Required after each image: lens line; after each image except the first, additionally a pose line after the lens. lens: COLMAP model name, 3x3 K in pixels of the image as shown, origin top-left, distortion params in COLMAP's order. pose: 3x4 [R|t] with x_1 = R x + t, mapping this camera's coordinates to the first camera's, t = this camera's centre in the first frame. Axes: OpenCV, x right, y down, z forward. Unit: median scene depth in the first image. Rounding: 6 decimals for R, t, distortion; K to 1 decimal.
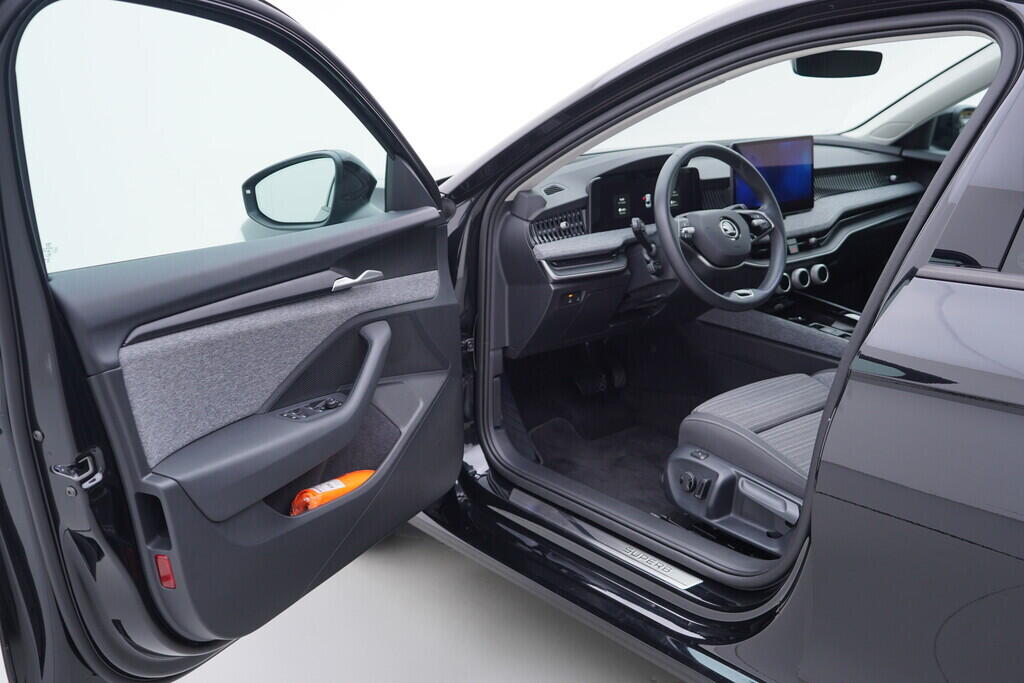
lens RADIAL K [[1062.2, 0, 512.0], [0, 1062.2, 341.5], [0, 0, 1]] dist [-0.011079, 0.000930]
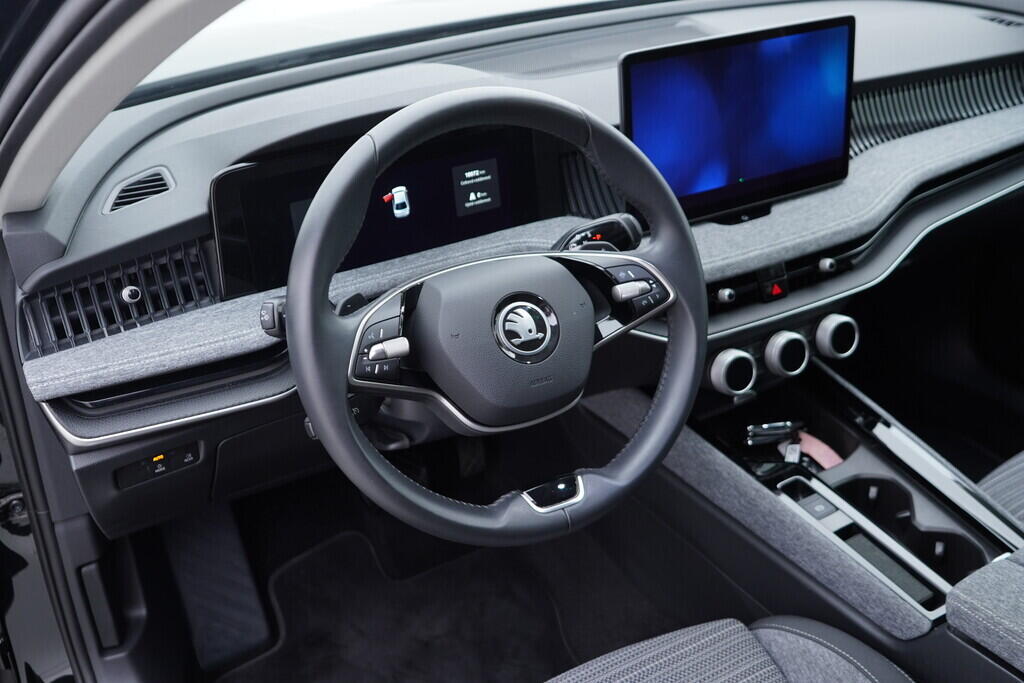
lens RADIAL K [[1062.2, 0, 512.0], [0, 1062.2, 341.5], [0, 0, 1]] dist [-0.011079, 0.000930]
pose [[0.987216, 0.054188, -0.149897, 0.247194], [-0.020000, 0.975116, 0.220792, -0.178571], [0.158131, -0.214971, 0.963733, 0.603610]]
